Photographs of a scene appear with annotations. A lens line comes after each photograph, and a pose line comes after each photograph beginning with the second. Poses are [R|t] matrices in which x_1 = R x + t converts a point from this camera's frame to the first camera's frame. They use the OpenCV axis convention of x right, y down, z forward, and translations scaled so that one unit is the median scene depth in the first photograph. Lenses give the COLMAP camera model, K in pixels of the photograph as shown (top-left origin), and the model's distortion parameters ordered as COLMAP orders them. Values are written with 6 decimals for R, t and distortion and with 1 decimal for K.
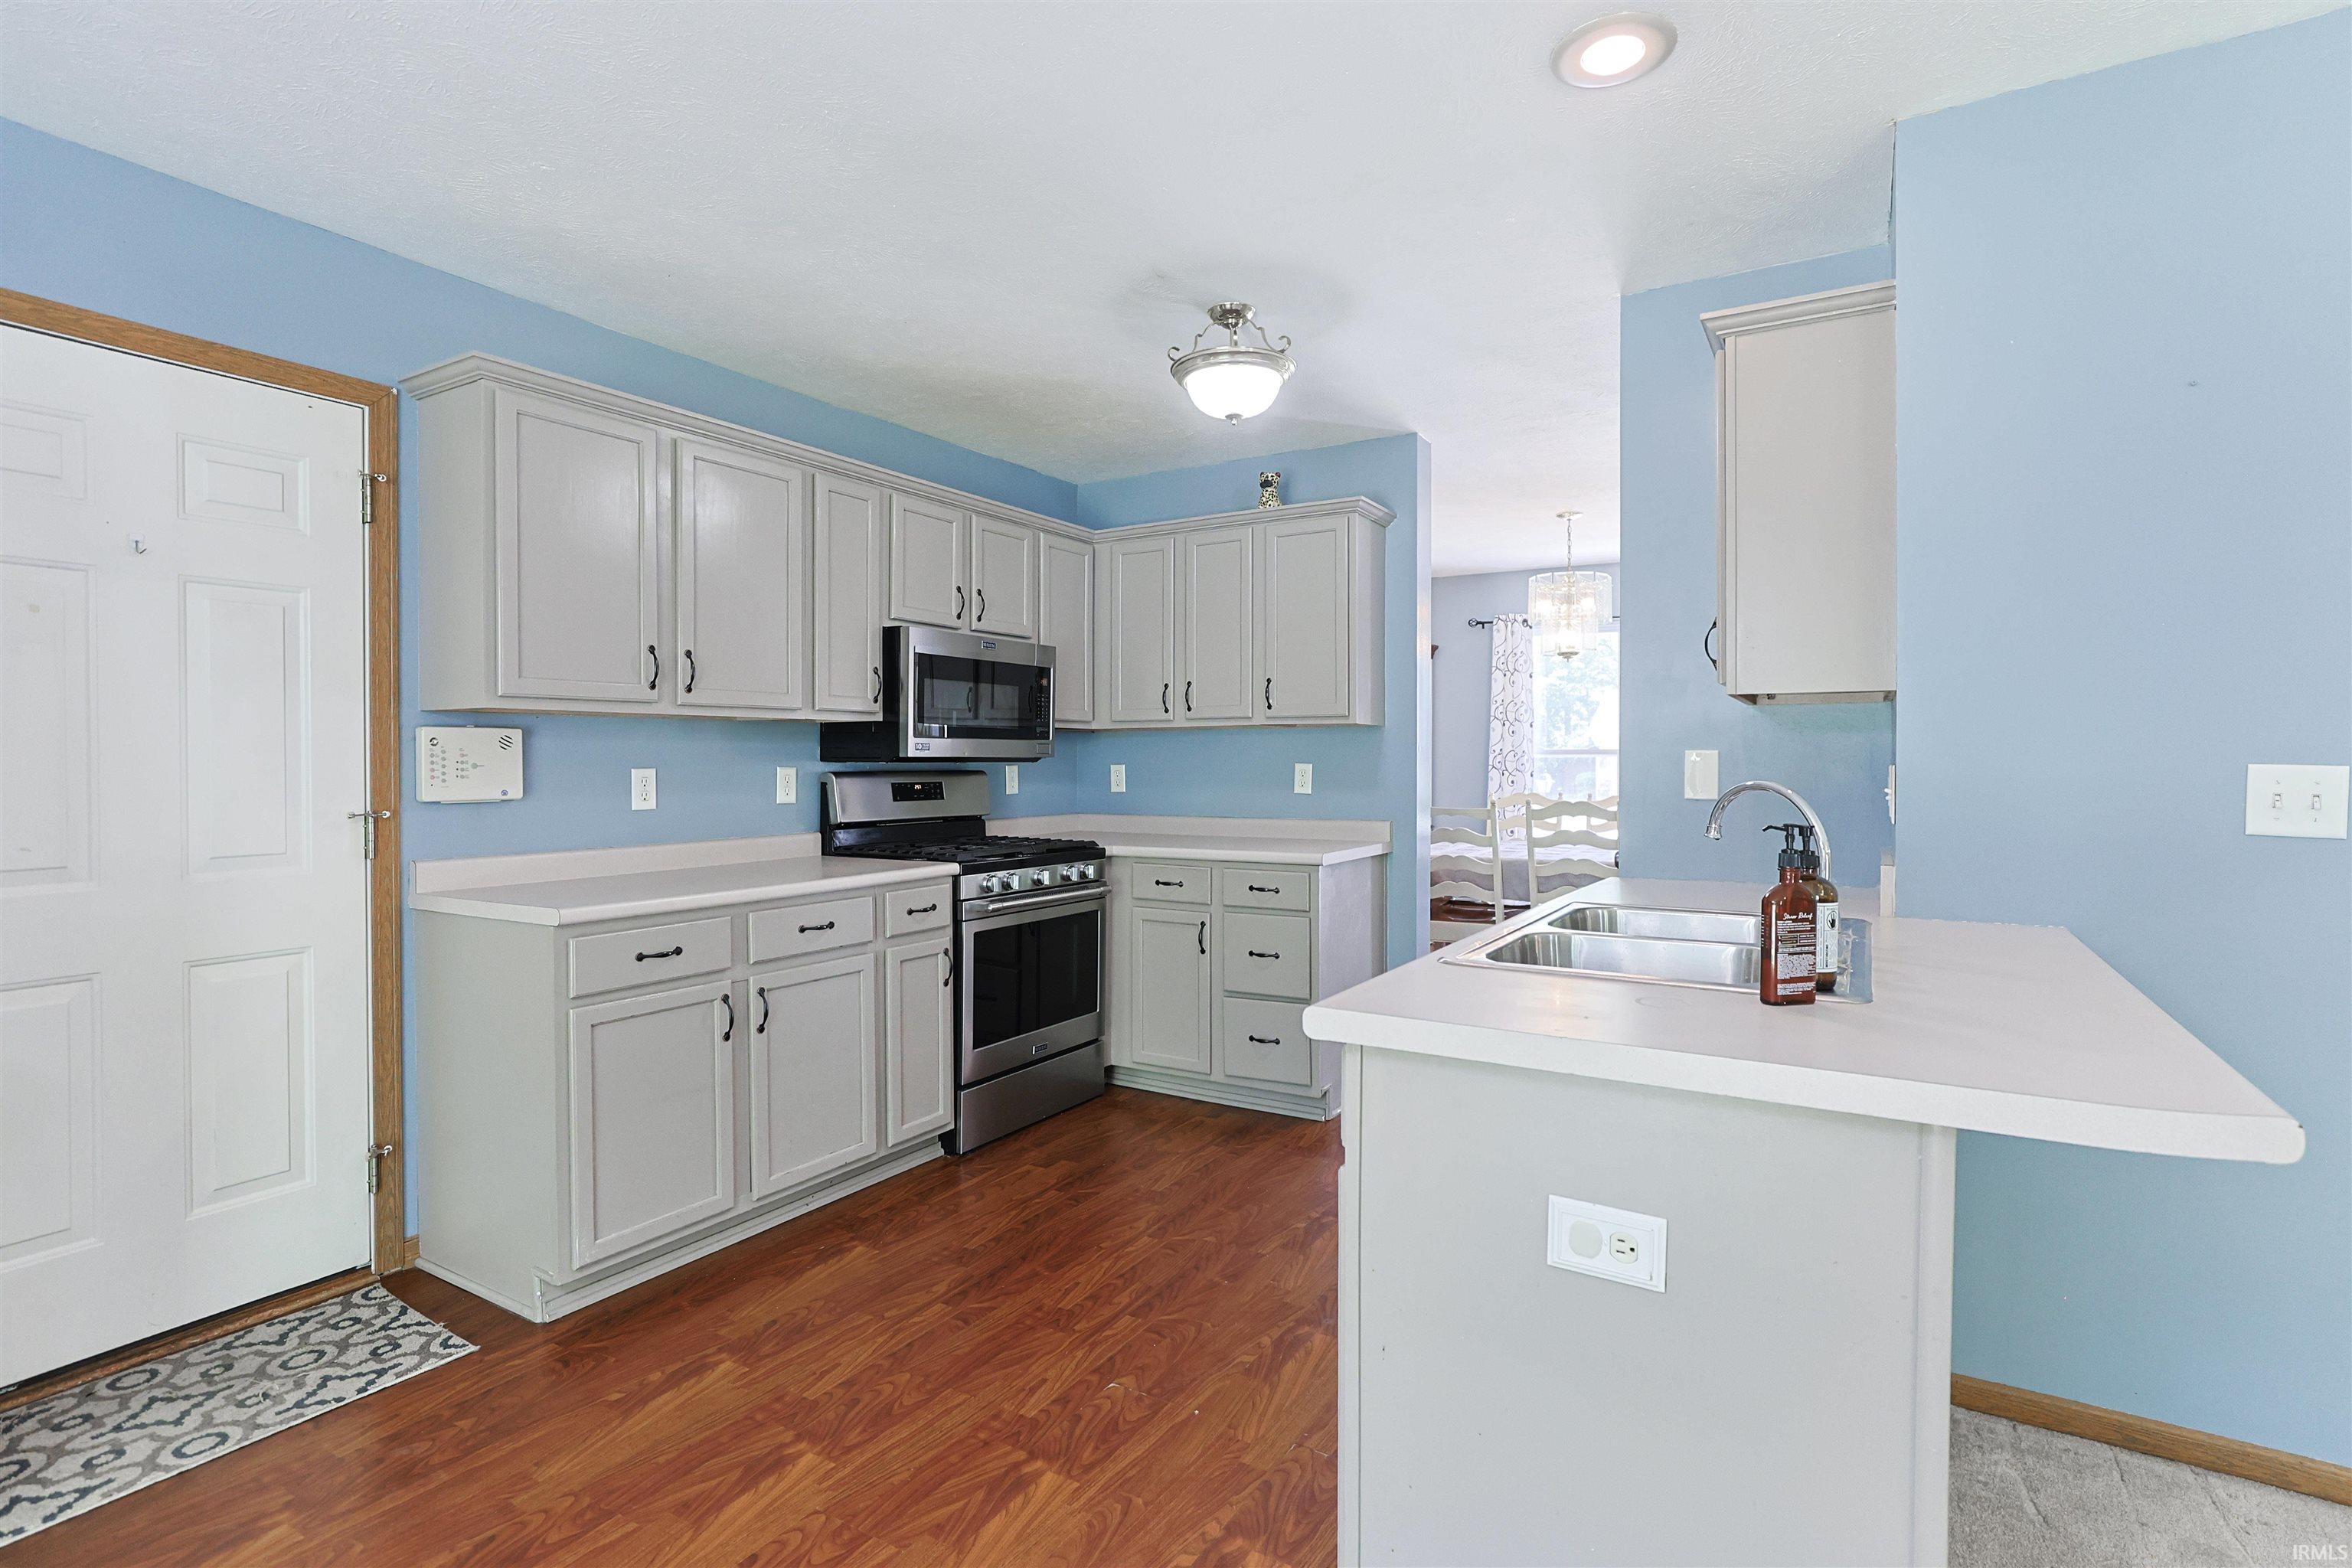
lens RADIAL K [[1135.7, 0, 1217.5], [0, 1135.7, 772.5], [0, 0, 1]] dist [-0.024726, 0.014065]
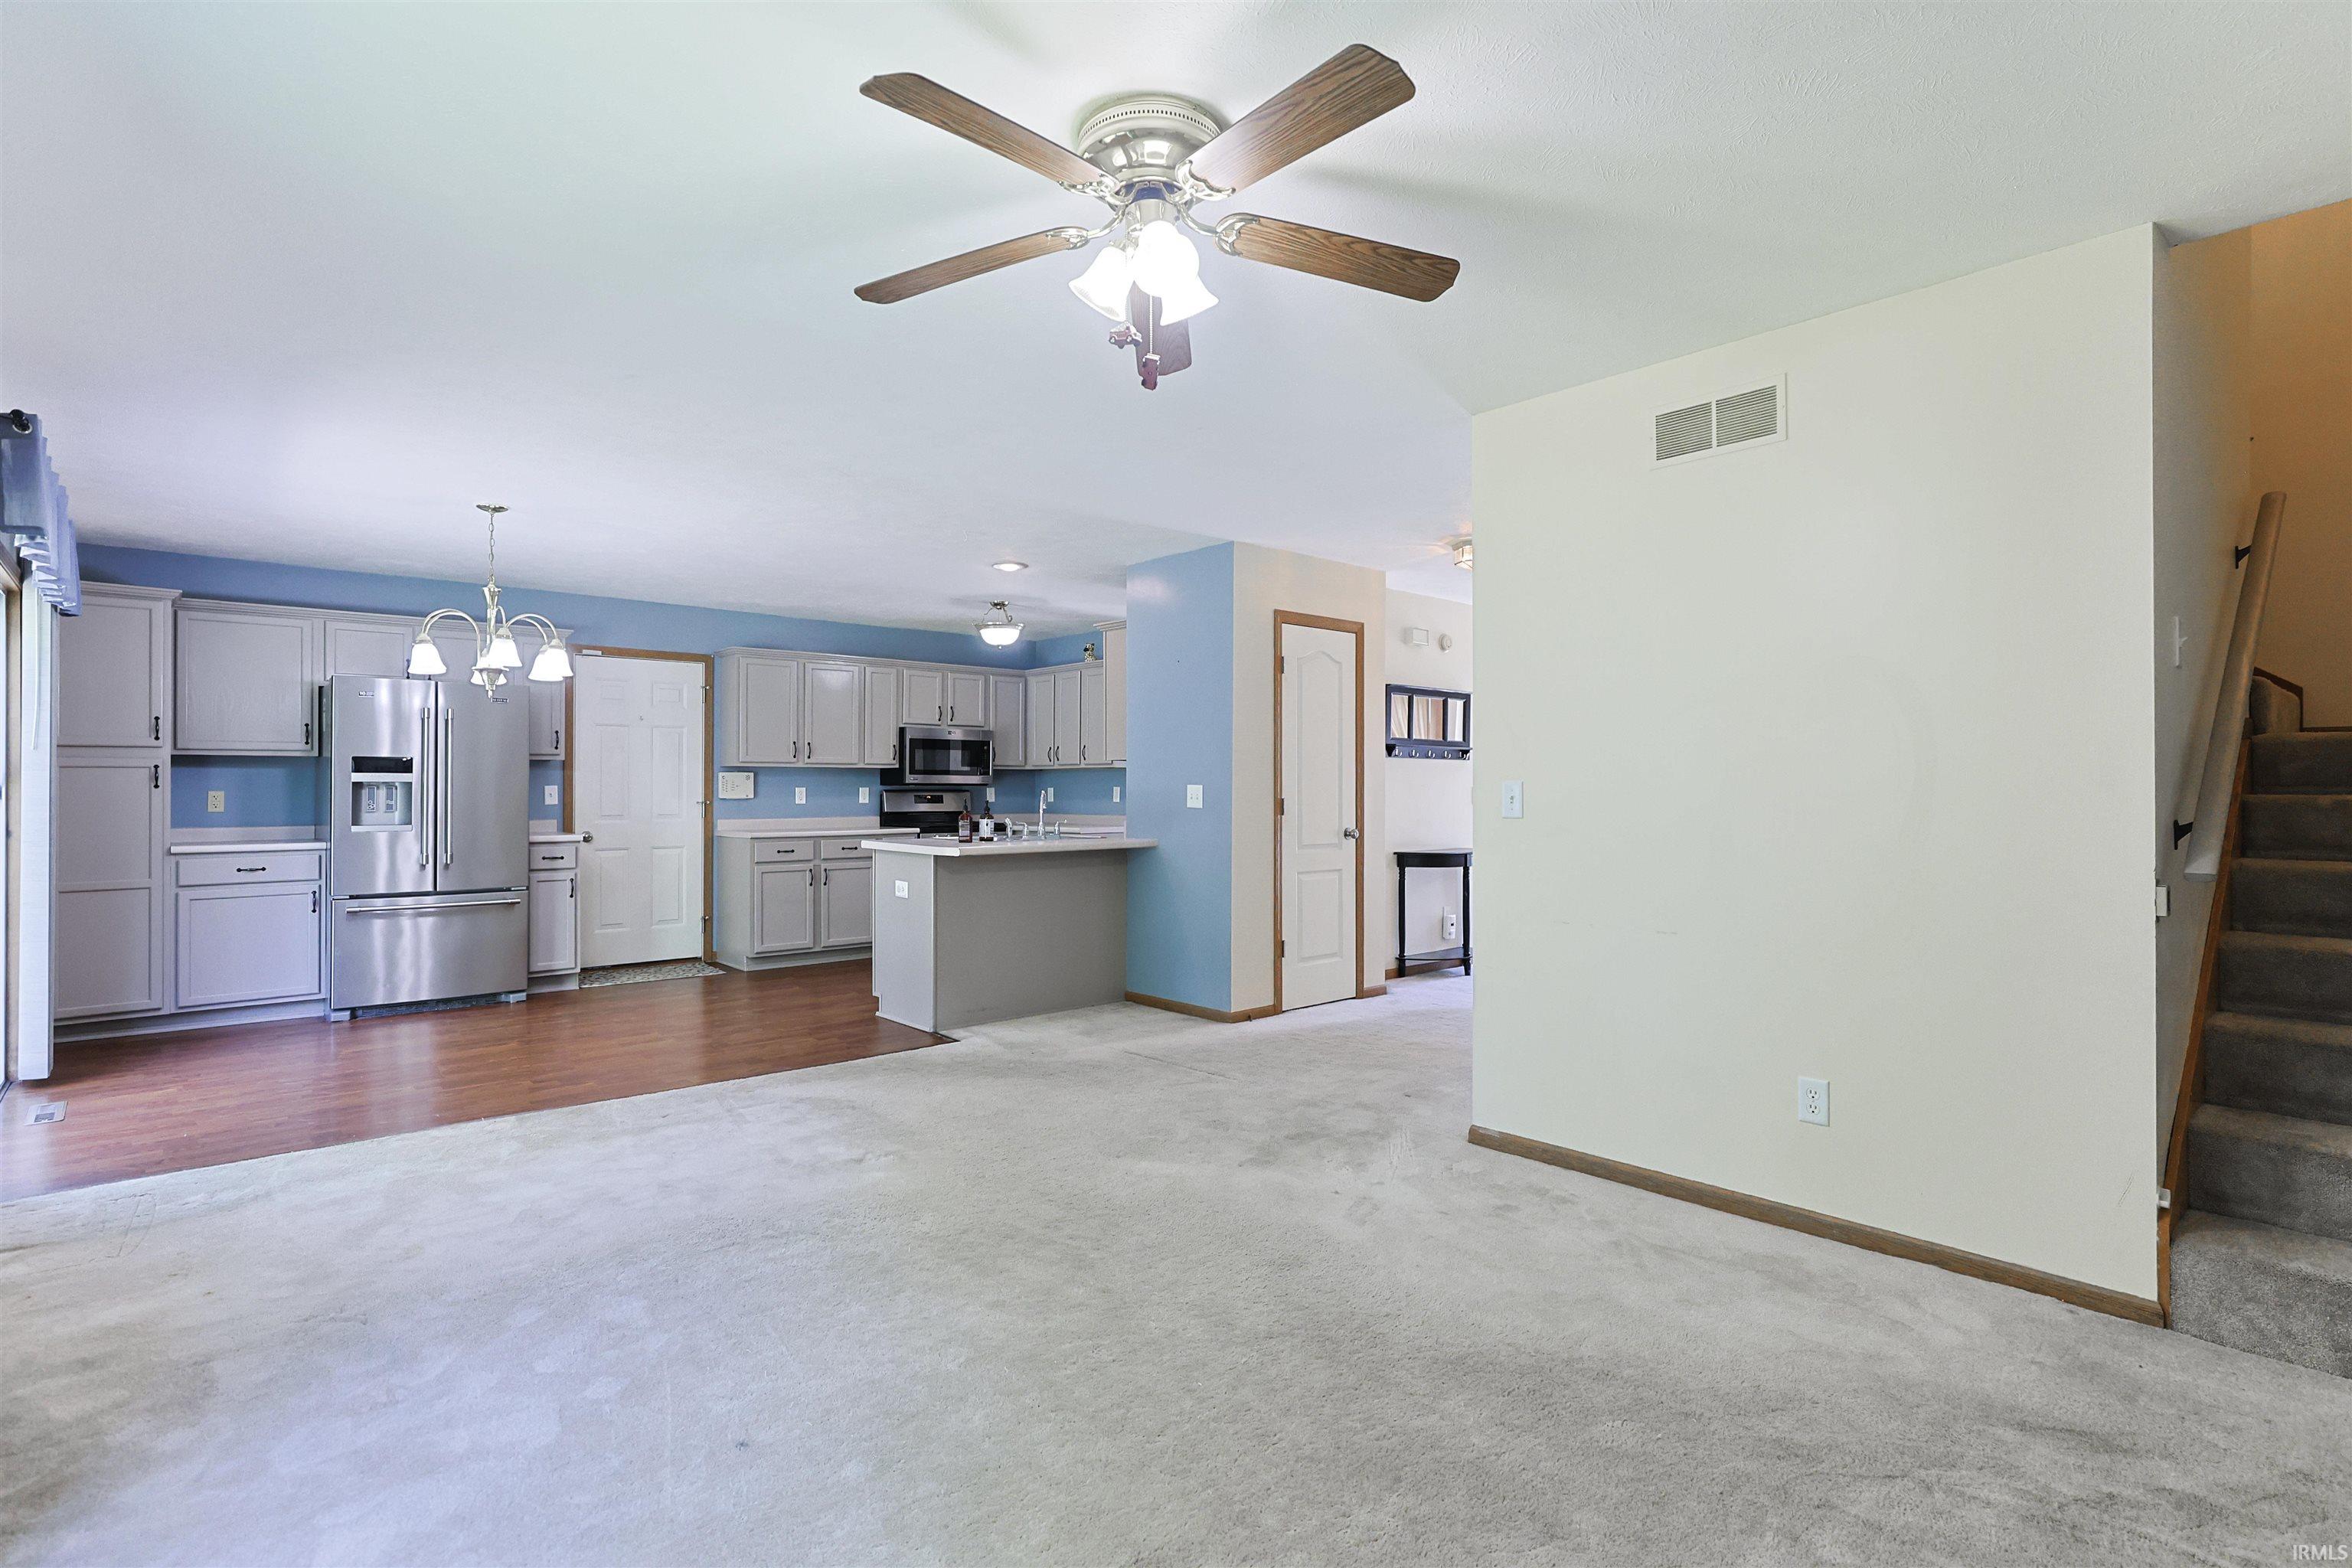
lens RADIAL K [[1144.3, 0, 1188.4], [0, 1144.3, 774.0], [0, 0, 1]] dist [-0.023016, 0.014745]
pose [[0.951994, -0.003567, -0.306096, 1.181536], [-0.003784, 0.999719, -0.023416, 0.023790], [0.306094, 0.023450, 0.951712, -1.254268]]
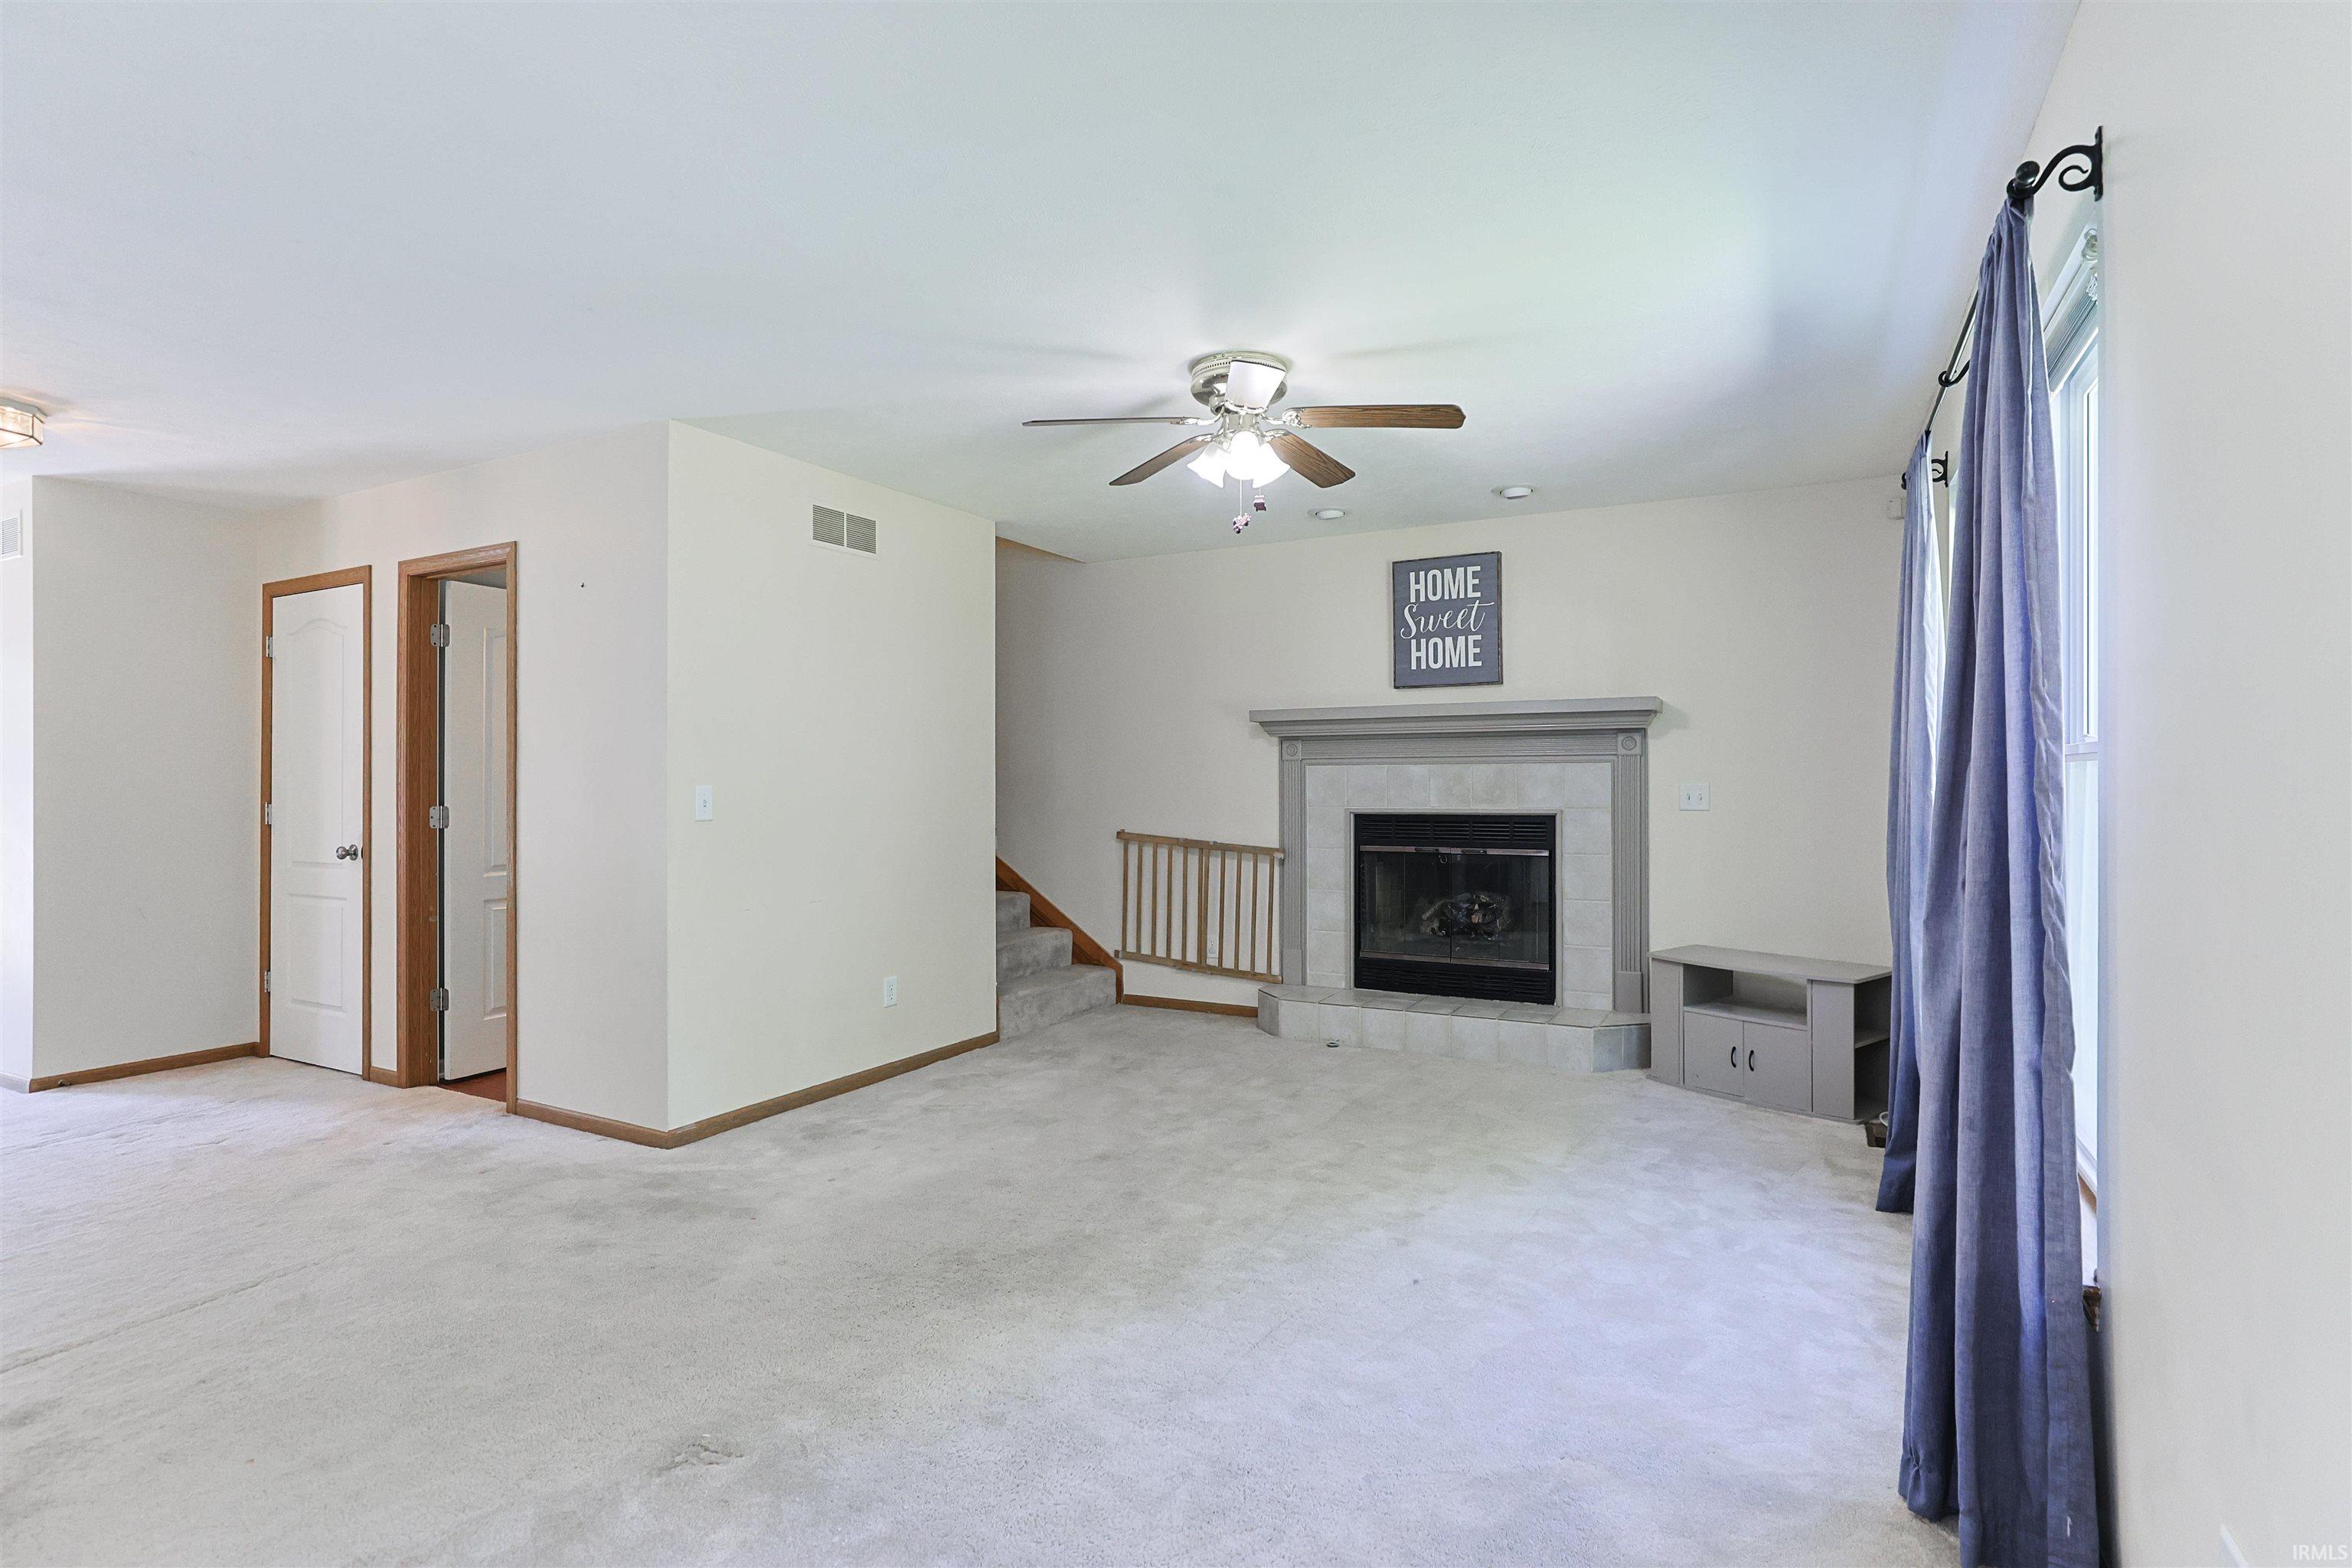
lens RADIAL K [[1135.7, 0, 1191.6], [0, 1135.7, 771.5], [0, 0, 1]] dist [-0.024726, 0.014065]
pose [[-0.039710, 0.012212, 0.999137, -0.180491], [0.013379, 0.999842, -0.011689, 0.008255], [-0.999122, 0.012903, -0.039867, -0.476263]]
